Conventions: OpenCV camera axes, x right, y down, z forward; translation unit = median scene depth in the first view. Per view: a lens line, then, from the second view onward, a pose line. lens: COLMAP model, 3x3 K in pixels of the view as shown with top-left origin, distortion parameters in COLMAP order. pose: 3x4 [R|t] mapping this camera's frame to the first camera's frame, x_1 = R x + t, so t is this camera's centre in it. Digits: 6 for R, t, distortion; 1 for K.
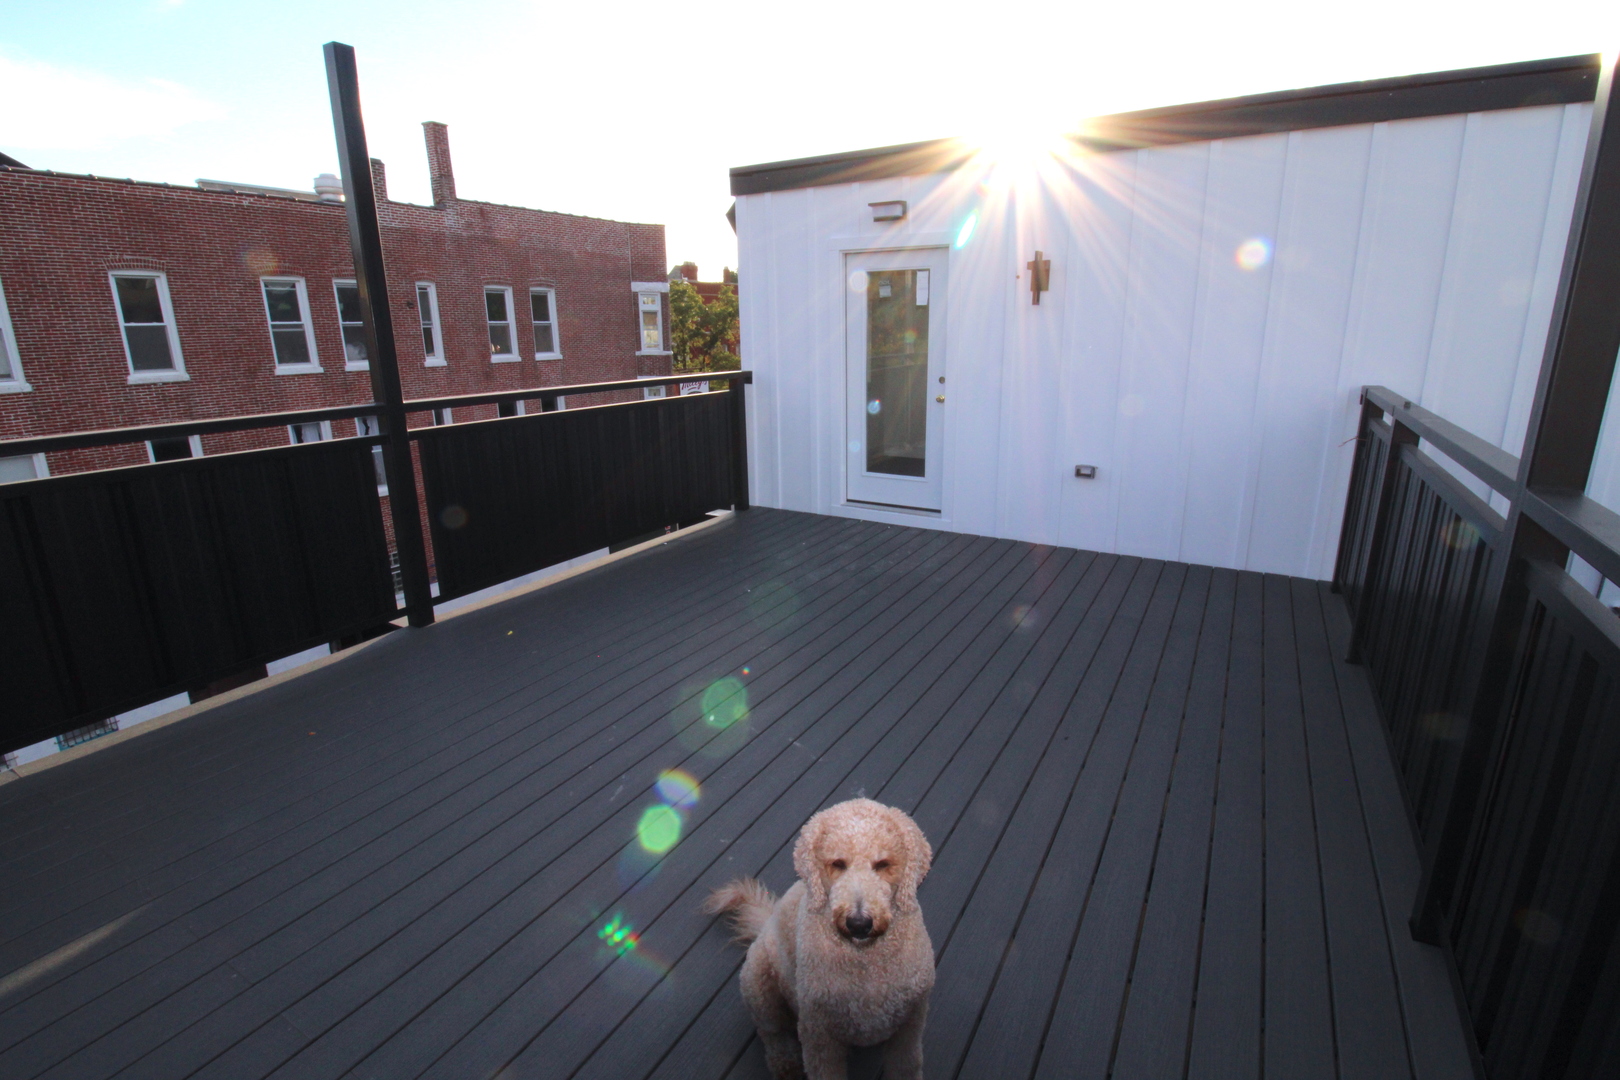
lens RADIAL K [[761.4, 0, 808.0], [0, 761.4, 533.4], [0, 0, 1]] dist [-0.000474, -0.010494]
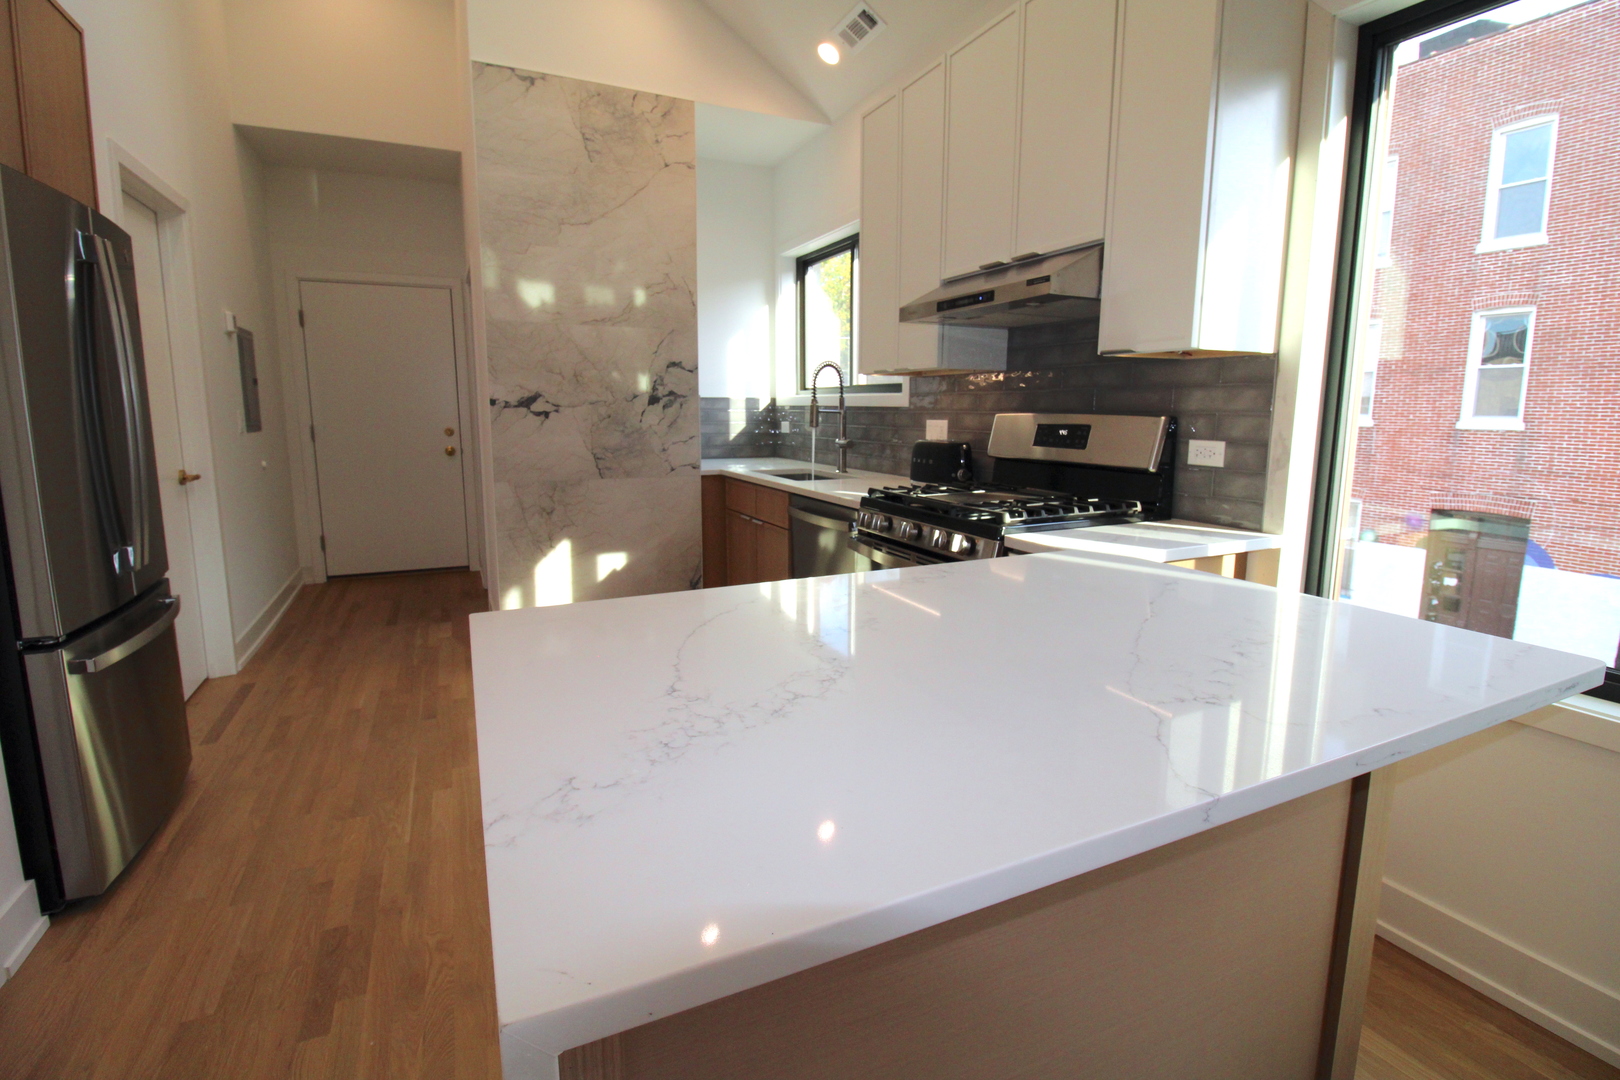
lens RADIAL K [[761.4, 0, 815.1], [0, 761.4, 523.1], [0, 0, 1]] dist [-0.000474, -0.010494]
pose [[-0.561606, 0.134826, -0.816346, 0.350464], [-0.214724, 0.929082, 0.301165, 0.004963], [0.799057, 0.344425, -0.492827, 0.903053]]
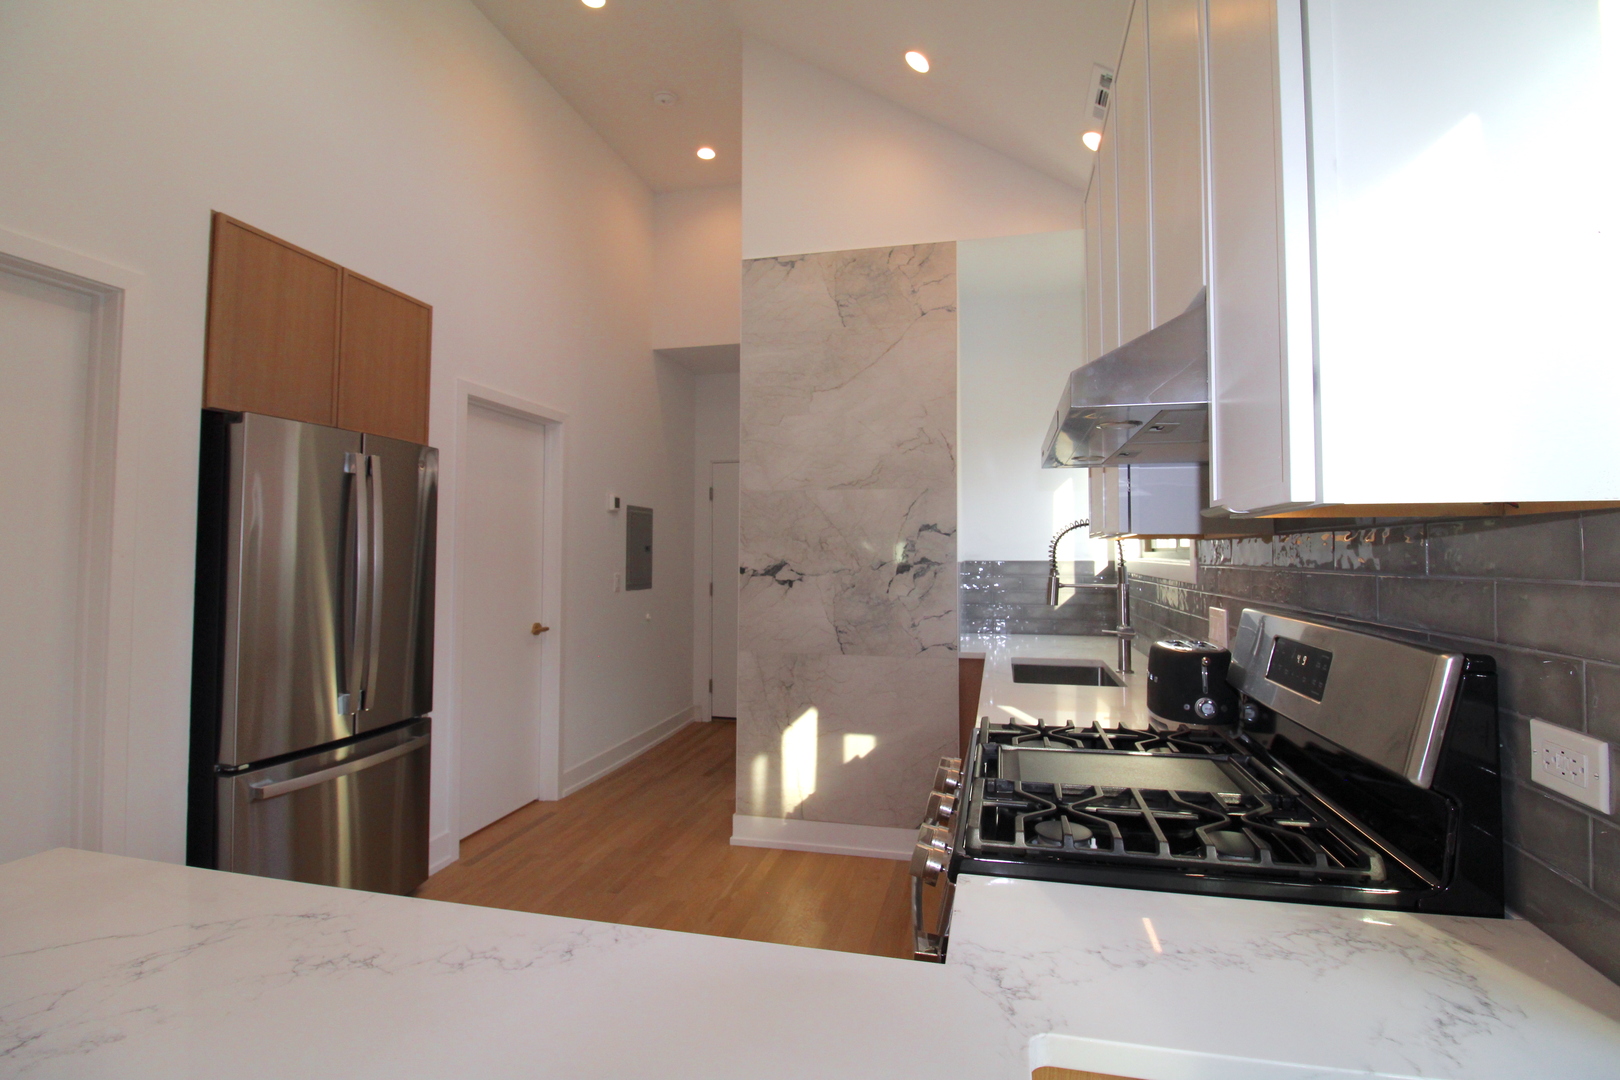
lens RADIAL K [[761.4, 0, 806.1], [0, 761.4, 521.3], [0, 0, 1]] dist [-0.000474, -0.010494]
pose [[-0.956989, 0.000498, -0.290123, 0.261798], [-0.064810, 0.974361, 0.215453, -0.004429], [0.282792, 0.224989, -0.932421, 0.917135]]
